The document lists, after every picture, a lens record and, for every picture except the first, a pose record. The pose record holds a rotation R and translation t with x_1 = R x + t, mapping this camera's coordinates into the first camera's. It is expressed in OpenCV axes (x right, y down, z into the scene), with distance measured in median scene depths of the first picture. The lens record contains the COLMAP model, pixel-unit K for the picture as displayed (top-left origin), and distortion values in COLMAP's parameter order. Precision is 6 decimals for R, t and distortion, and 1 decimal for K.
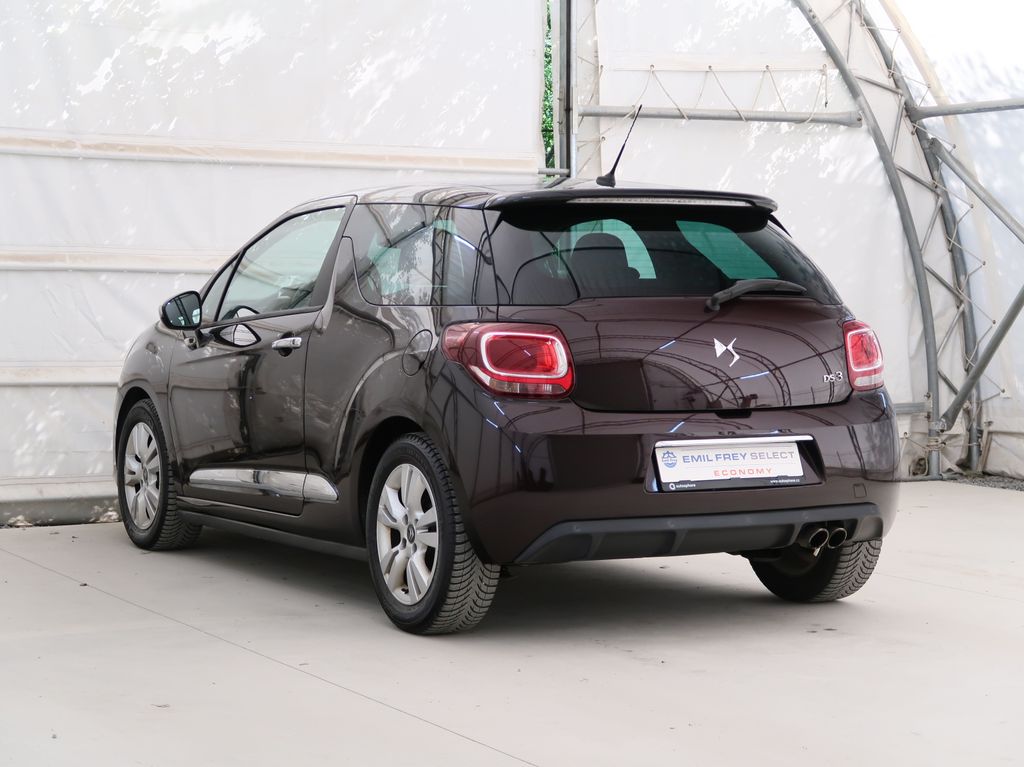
lens RADIAL K [[2258.0, 0, 512.0], [0, 2258.0, 383.5], [0, 0, 1]] dist [0.003730, 0.490018]
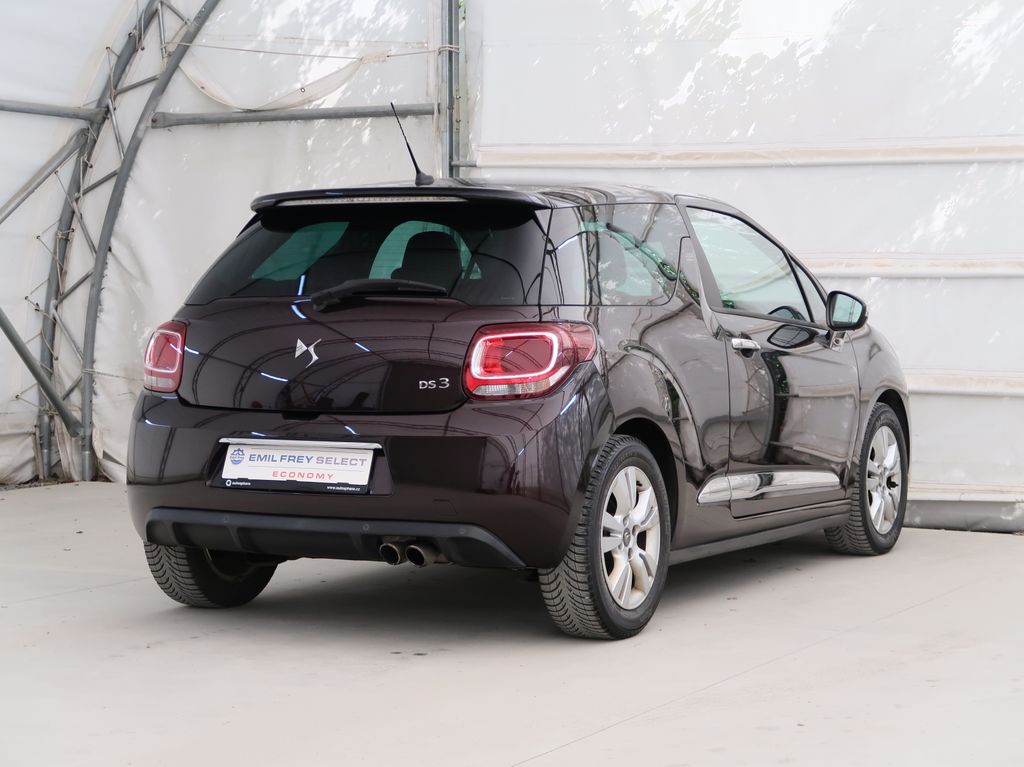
lens RADIAL K [[2258.0, 0, 512.0], [0, 2258.0, 383.5], [0, 0, 1]] dist [0.003730, 0.490018]
pose [[0.550923, 0.033028, -0.833902, 0.661271], [-0.036660, 0.999210, 0.015356, -0.012987], [0.833750, 0.022111, 0.551699, 0.364093]]
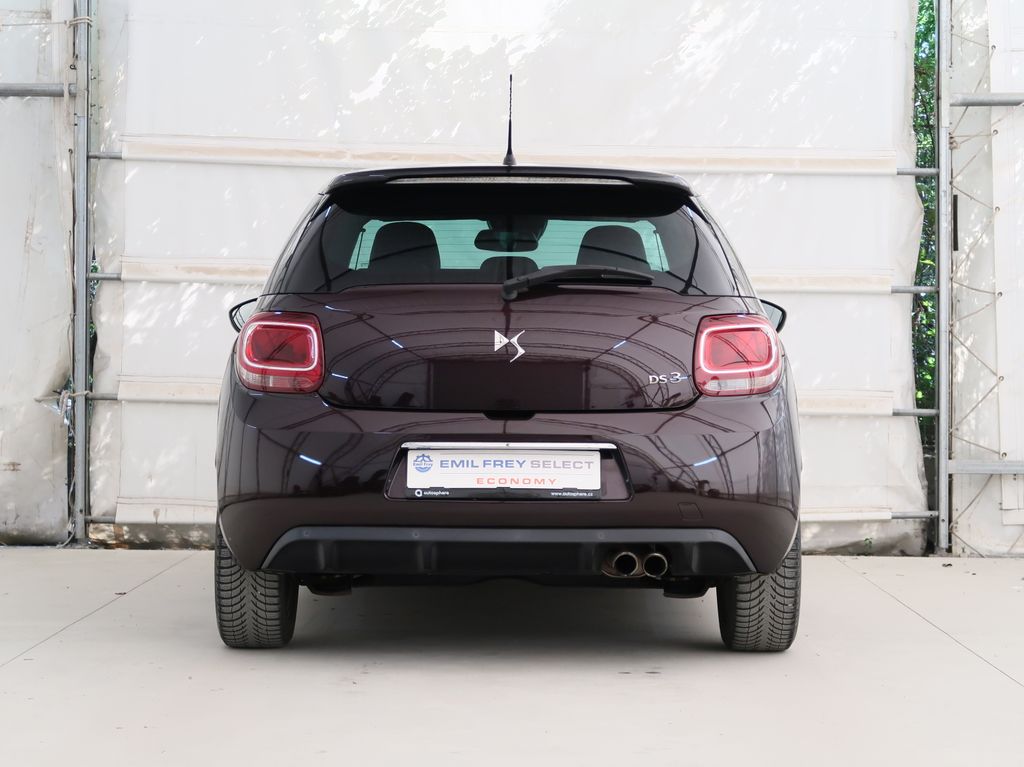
lens RADIAL K [[2614.6, 0, 512.0], [0, 2614.6, 383.5], [0, 0, 1]] dist [0.034862, -0.284034]
pose [[0.876487, 0.009656, -0.481329, 0.403877], [-0.026603, 0.999243, -0.028397, 0.020513], [0.480691, 0.037694, 0.876080, 0.070415]]
